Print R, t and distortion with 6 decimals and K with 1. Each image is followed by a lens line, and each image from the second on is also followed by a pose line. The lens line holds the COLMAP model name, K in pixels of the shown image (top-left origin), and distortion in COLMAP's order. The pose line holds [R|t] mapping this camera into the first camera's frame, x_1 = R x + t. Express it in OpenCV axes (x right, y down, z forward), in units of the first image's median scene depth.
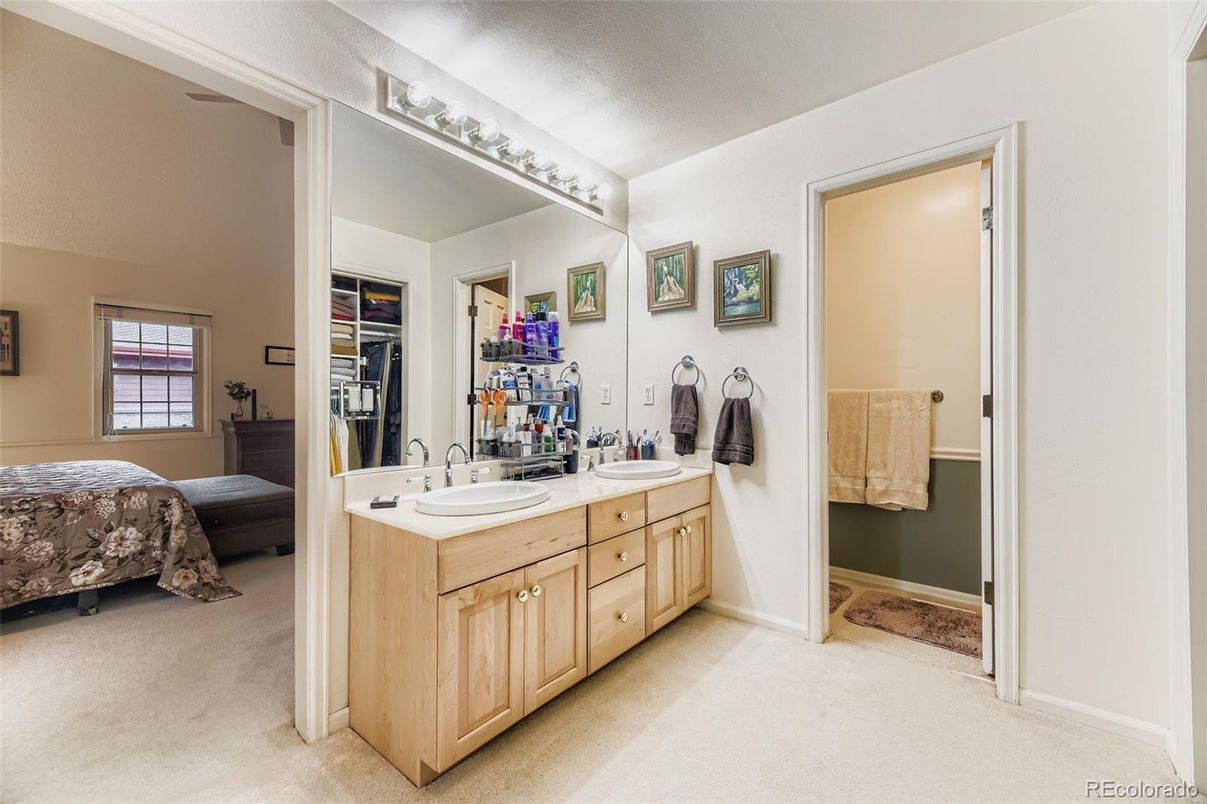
lens RADIAL K [[490.4, 0, 599.1], [0, 490.4, 403.3], [0, 0, 1]] dist [0.002001, -0.000945]
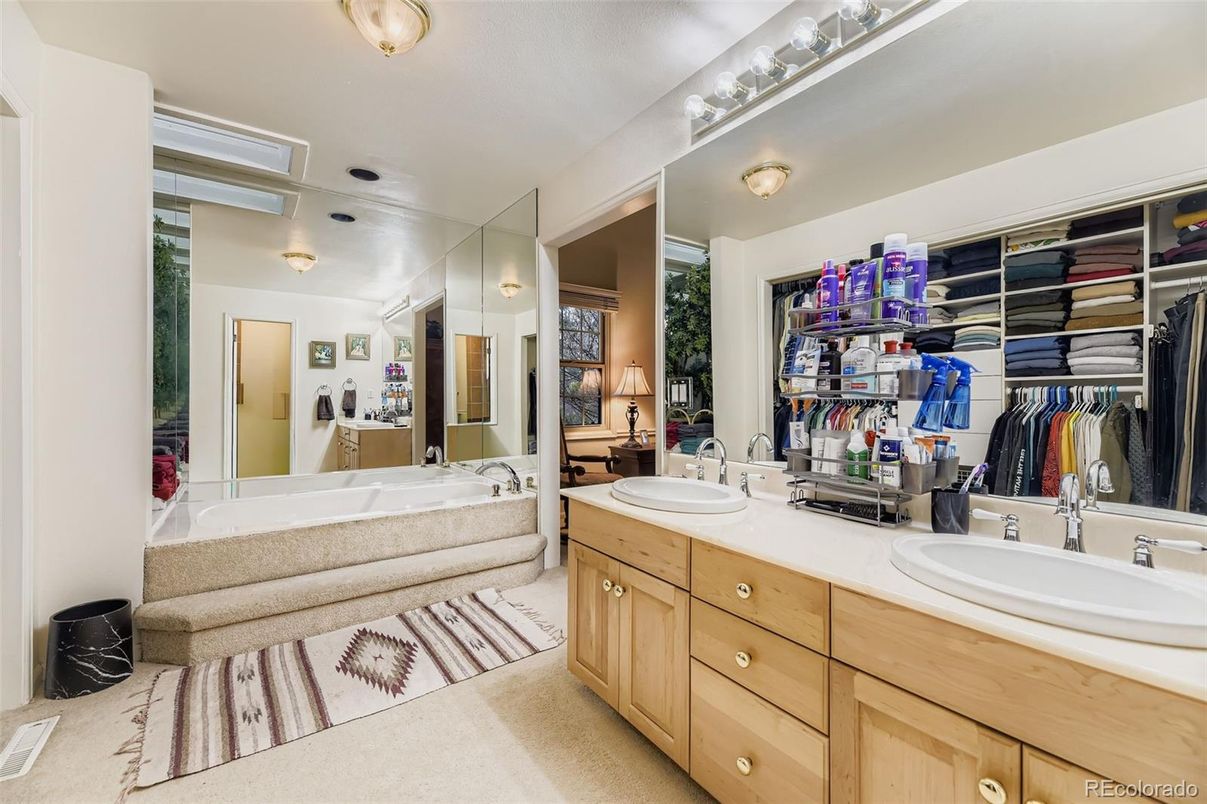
lens RADIAL K [[490.4, 0, 598.9], [0, 490.4, 398.5], [0, 0, 1]] dist [0.002001, -0.000945]
pose [[-0.264935, 0.000993, -0.964266, 0.630754], [-0.002719, 0.999995, 0.001776, 0.002517], [0.964262, 0.003092, -0.264931, 0.952159]]
